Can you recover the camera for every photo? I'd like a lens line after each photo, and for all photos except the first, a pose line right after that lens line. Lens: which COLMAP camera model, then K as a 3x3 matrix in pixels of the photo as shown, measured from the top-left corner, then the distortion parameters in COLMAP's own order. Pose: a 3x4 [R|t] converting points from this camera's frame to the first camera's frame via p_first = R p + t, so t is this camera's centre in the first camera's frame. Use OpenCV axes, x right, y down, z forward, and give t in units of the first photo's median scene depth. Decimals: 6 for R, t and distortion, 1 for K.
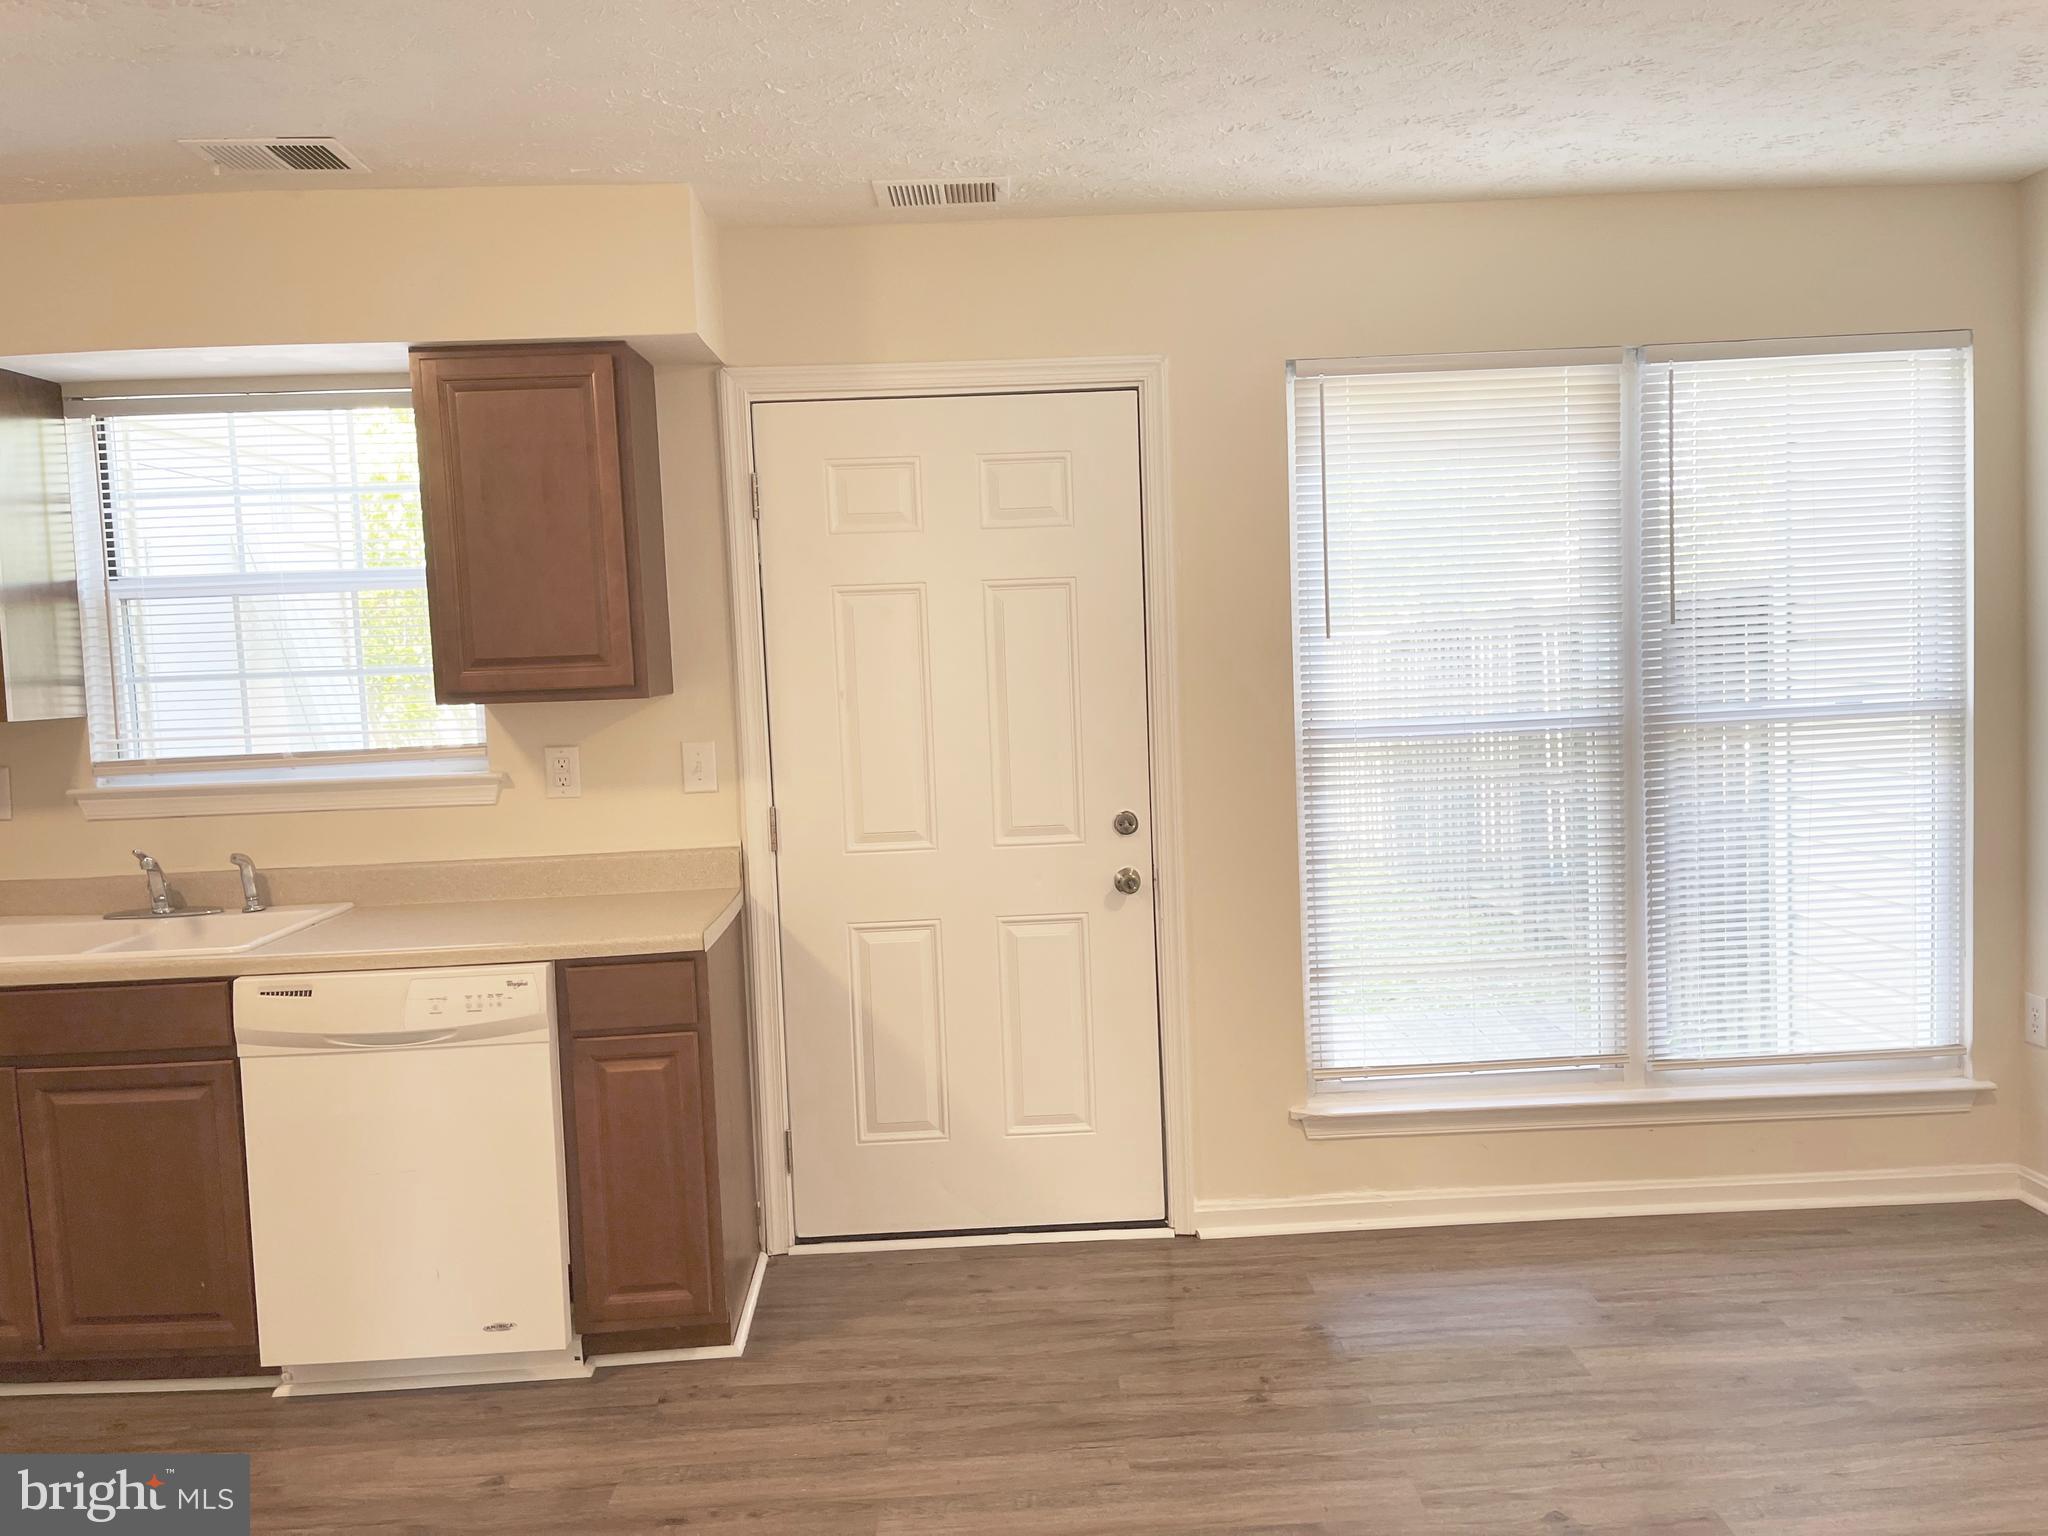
lens RADIAL K [[1556.8, 0, 1027.6], [0, 1556.8, 767.0], [0, 0, 1]] dist [0.055752, -0.055362]
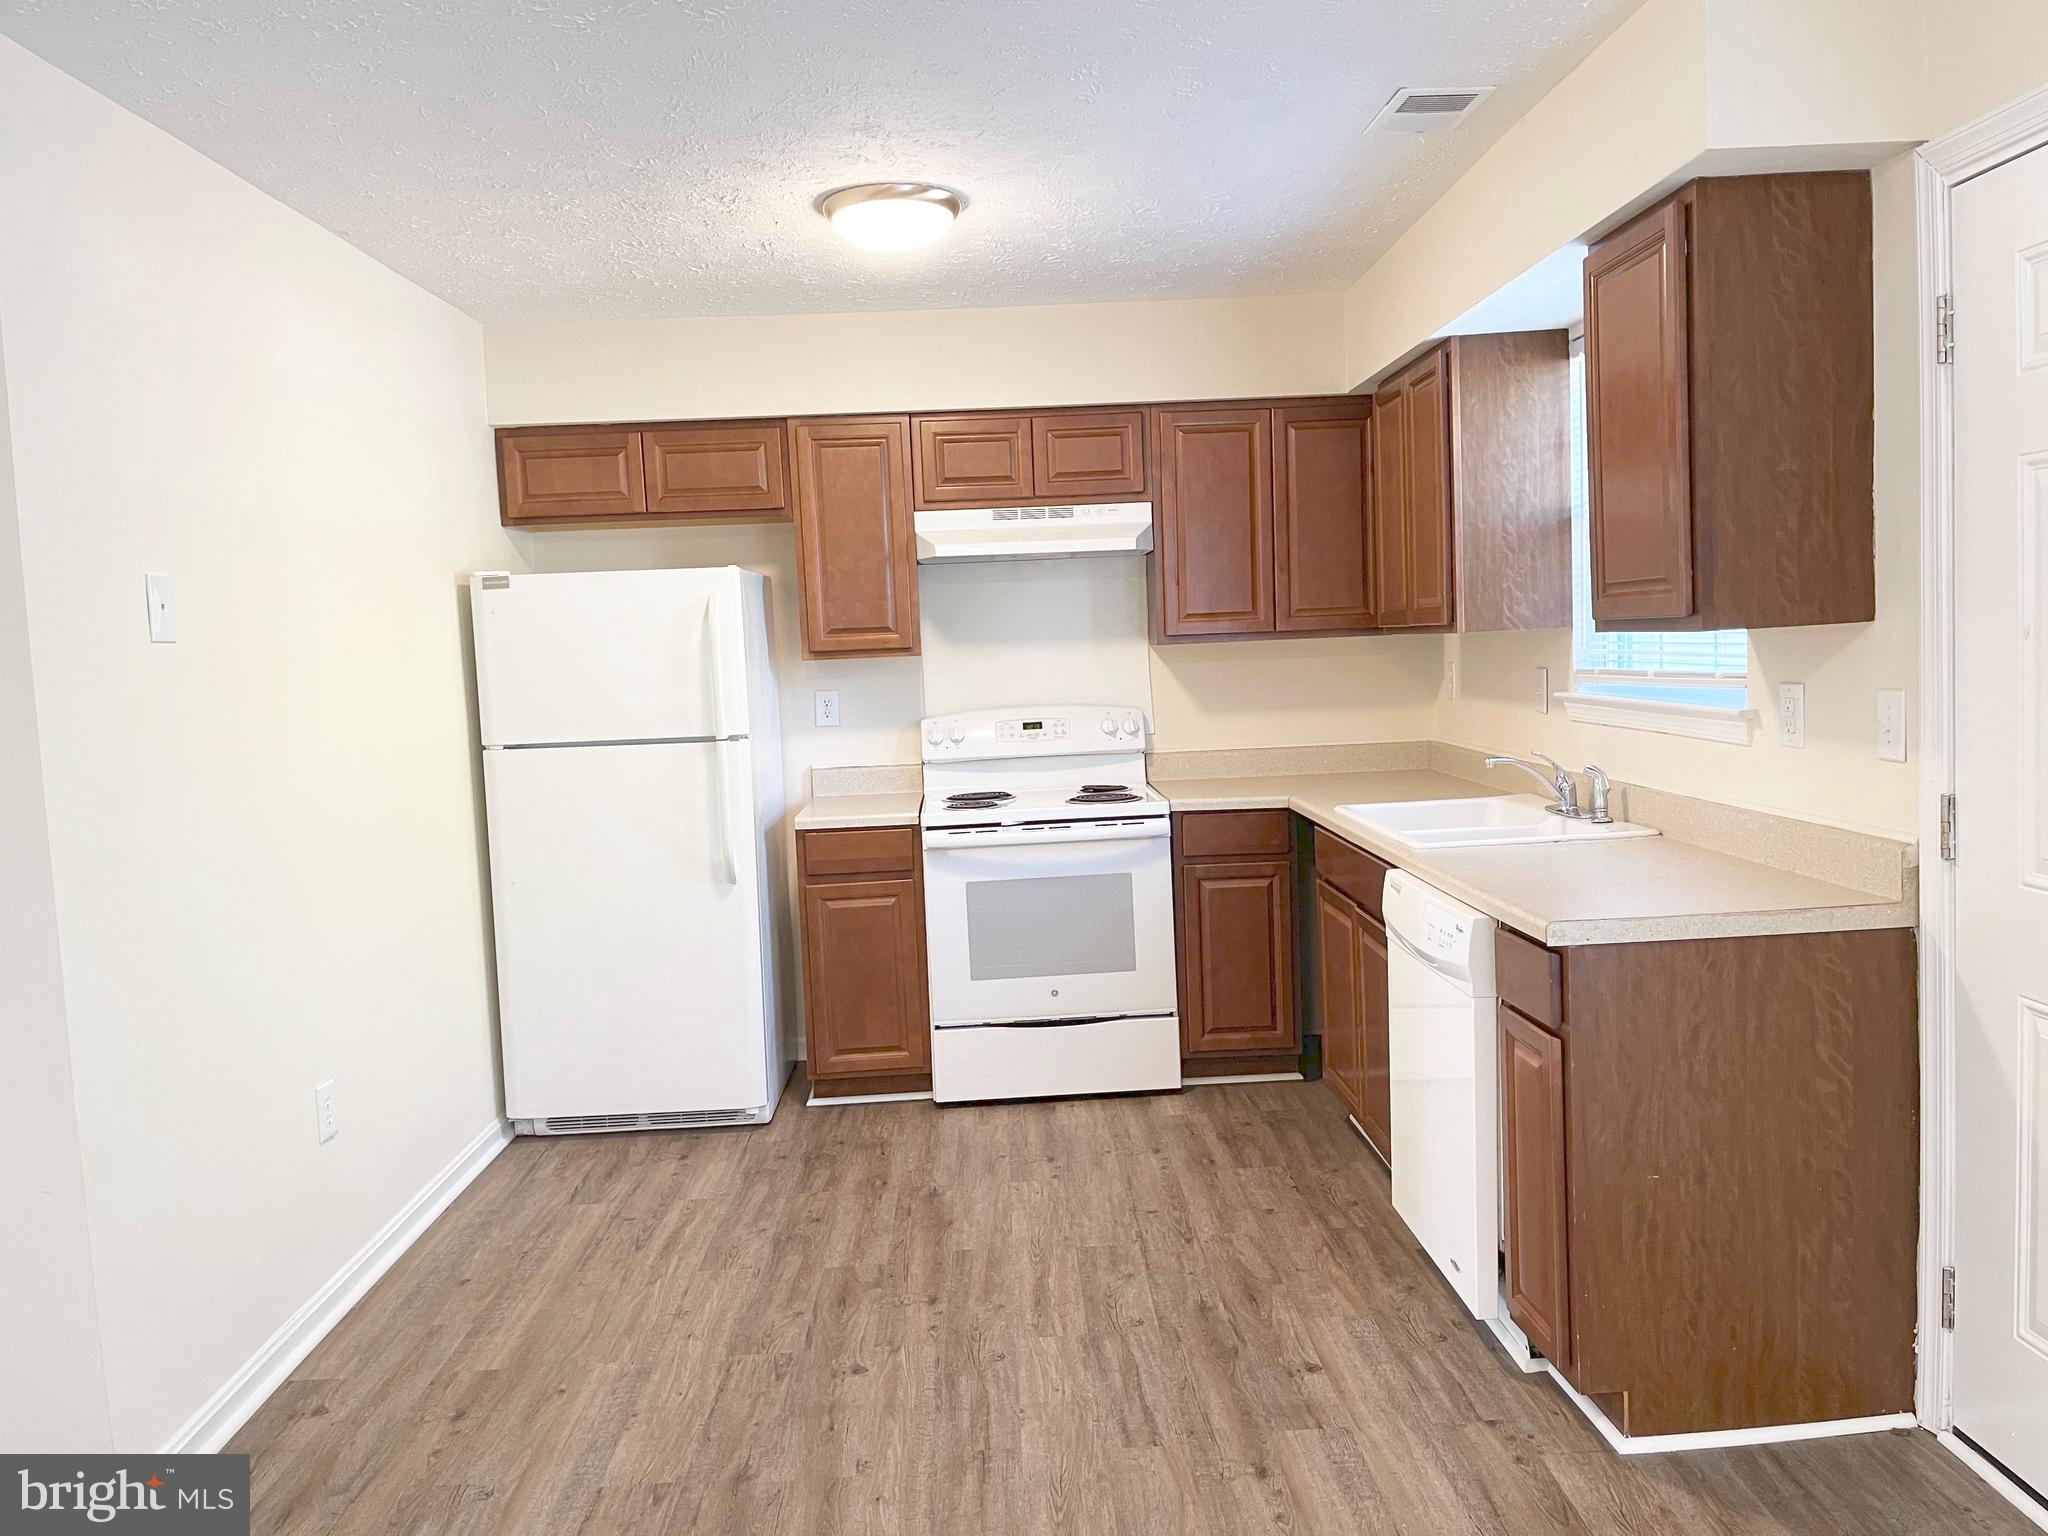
lens RADIAL K [[1556.8, 0, 1034.9], [0, 1556.8, 776.8], [0, 0, 1]] dist [0.055752, -0.055362]
pose [[0.005200, 0.127997, -0.991761, 0.528167], [-0.024217, 0.991500, 0.127836, -0.061607], [0.999693, 0.023352, 0.008255, 0.625525]]
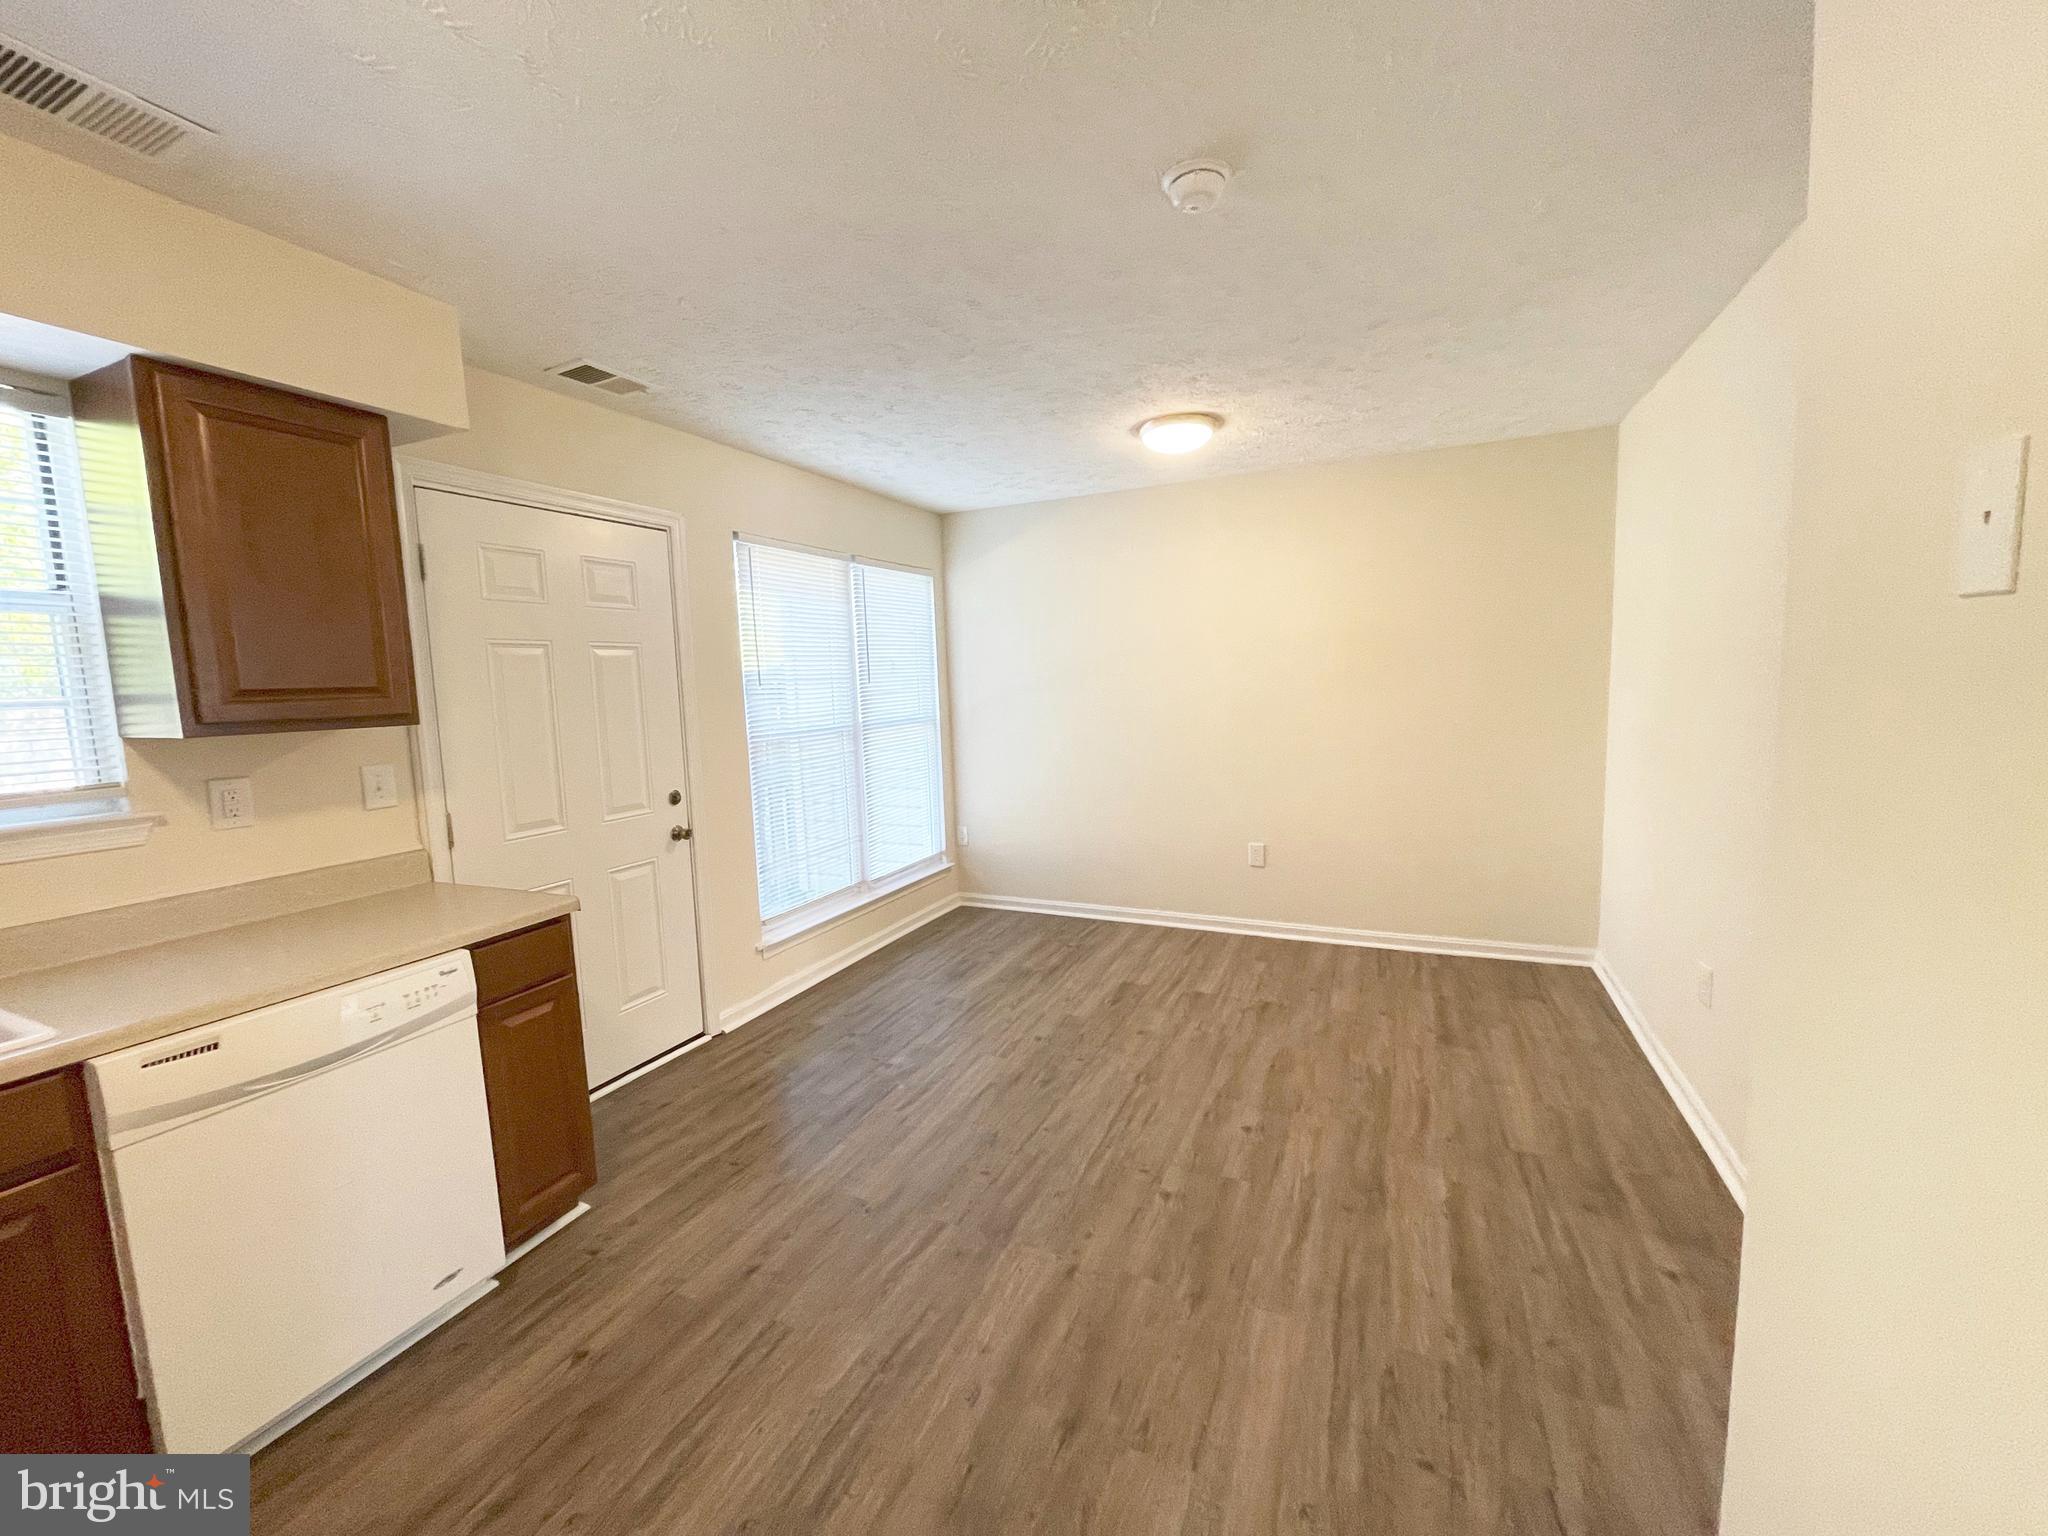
lens RADIAL K [[826.5, 0, 1034.6], [0, 826.5, 766.9], [0, 0, 1]] dist [0.001579, 0.000428]
pose [[0.435617, -0.070719, 0.897350, -0.574358], [0.080732, 0.995961, 0.039300, 0.000683], [-0.896504, 0.055326, 0.439567, 0.297081]]
